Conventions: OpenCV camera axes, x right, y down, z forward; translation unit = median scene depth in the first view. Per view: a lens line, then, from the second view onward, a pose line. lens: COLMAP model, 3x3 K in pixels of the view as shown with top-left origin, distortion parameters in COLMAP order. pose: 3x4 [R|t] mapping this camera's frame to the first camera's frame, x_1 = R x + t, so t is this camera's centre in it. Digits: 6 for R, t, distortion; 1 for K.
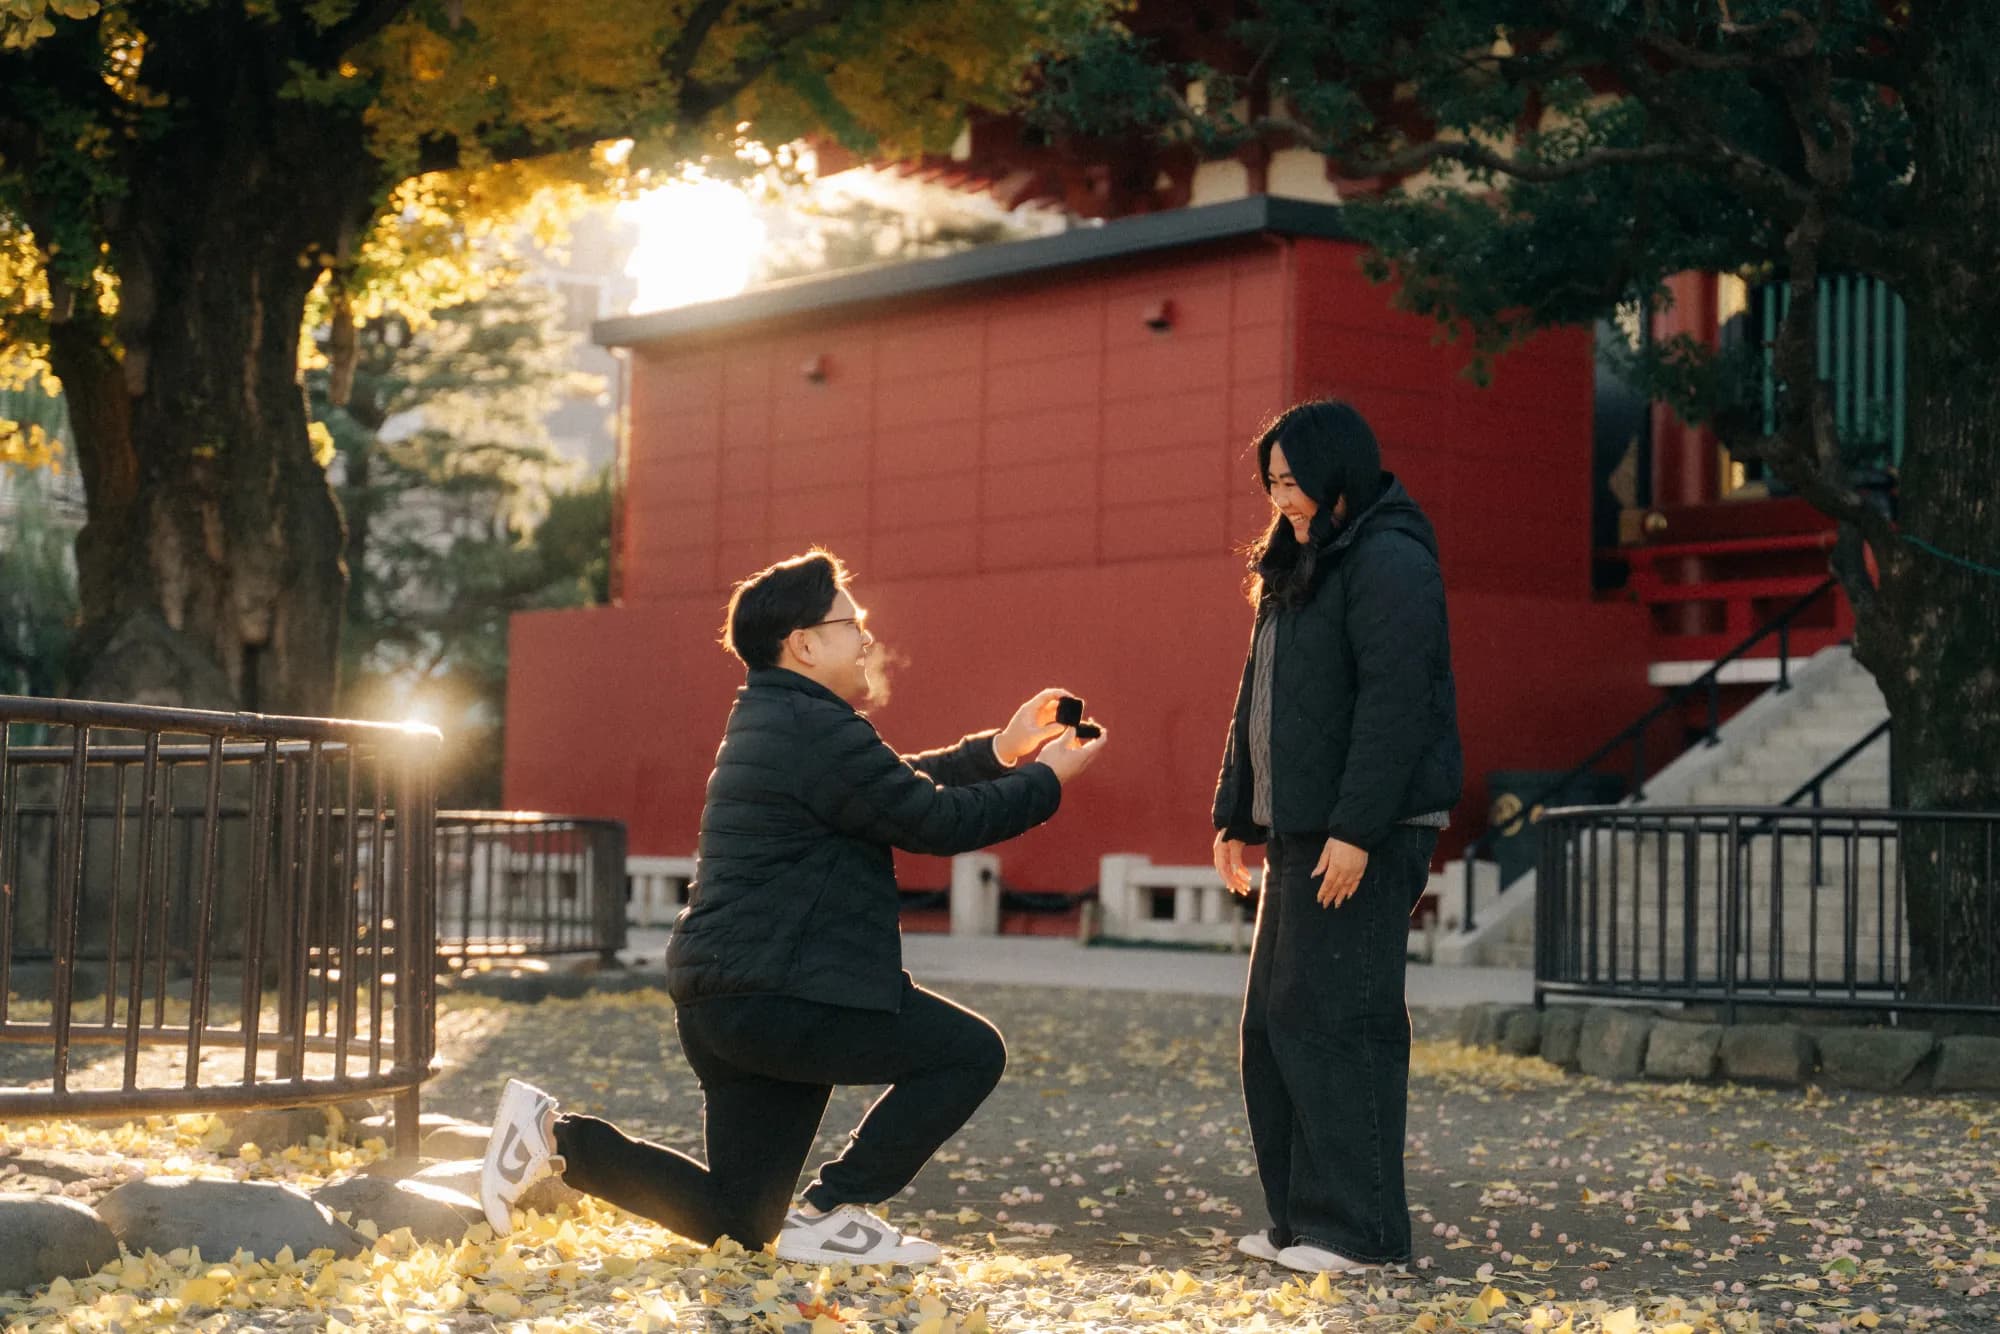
lens RADIAL K [[3316.7, 0, 1122.8], [0, 3316.7, 515.0], [0, 0, 1]] dist [0.010756, -0.046127]
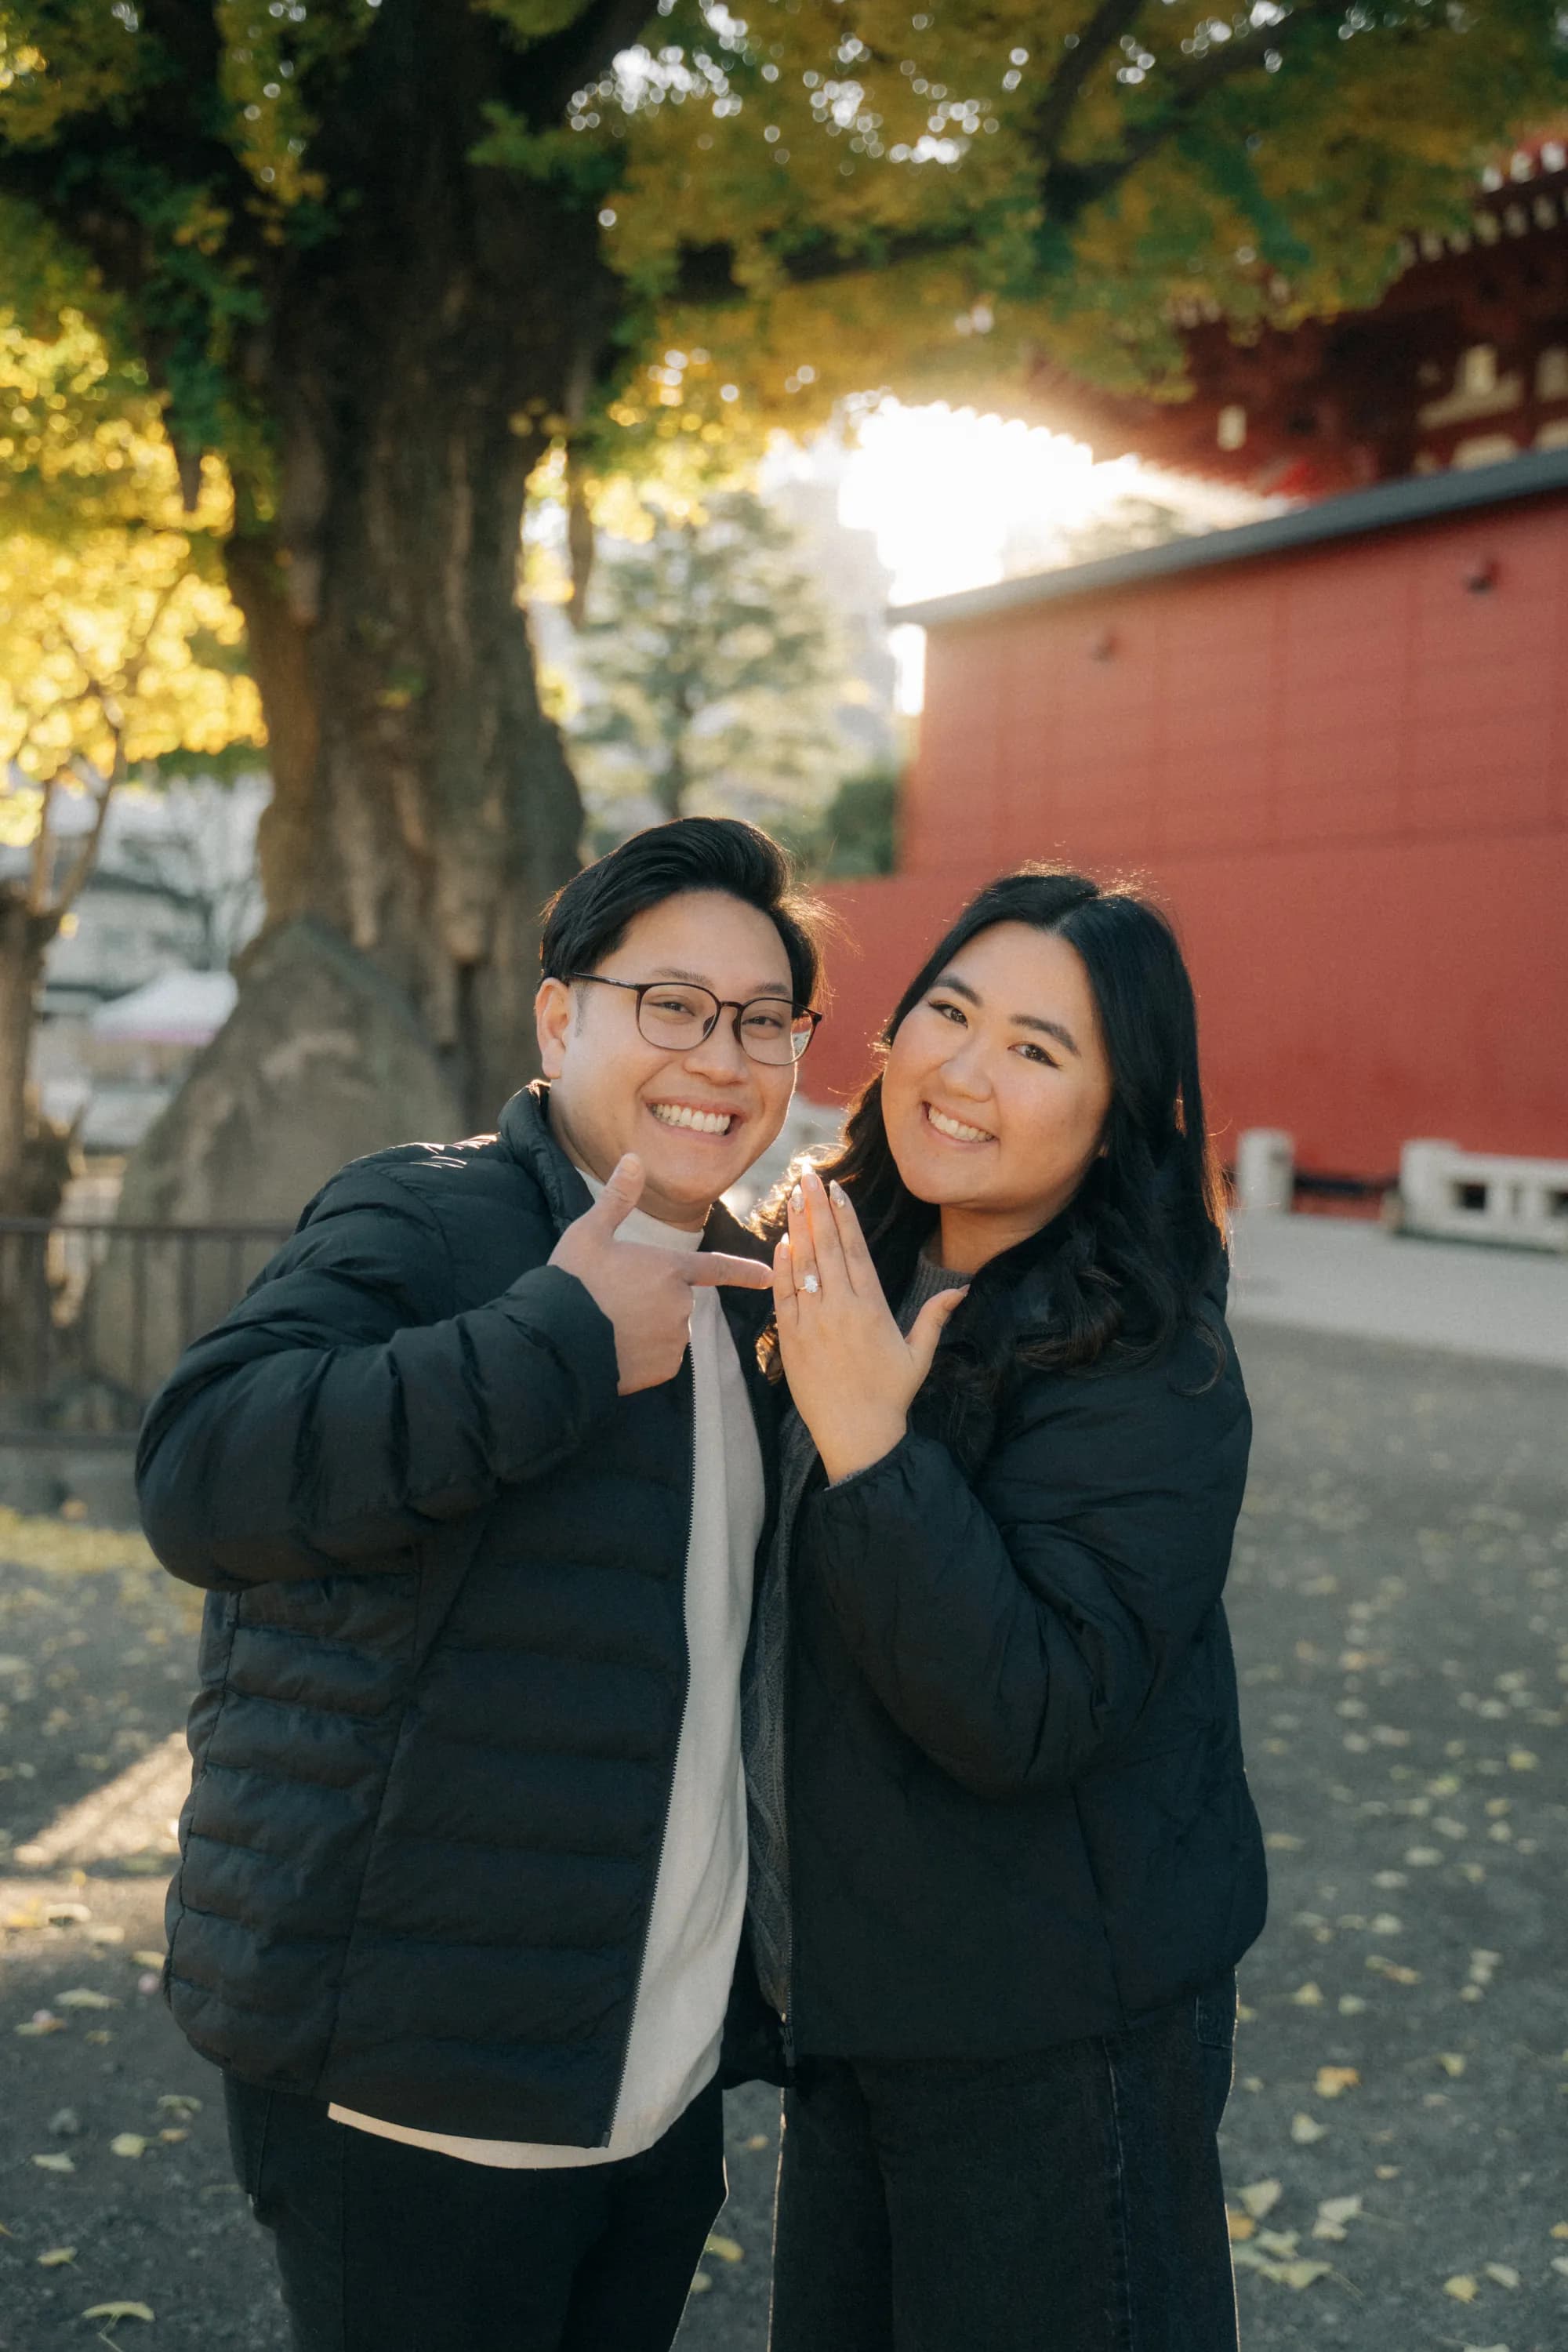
lens RADIAL K [[2636.0, 0, 772.1], [0, 2636.0, 1150.0], [0, 0, 1]] dist [0.003751, -0.004533]
pose [[0.981179, 0.020715, -0.191987, -0.098254], [0.005045, 0.991140, 0.132725, 0.003534], [0.193035, -0.131196, 0.972381, 0.525673]]
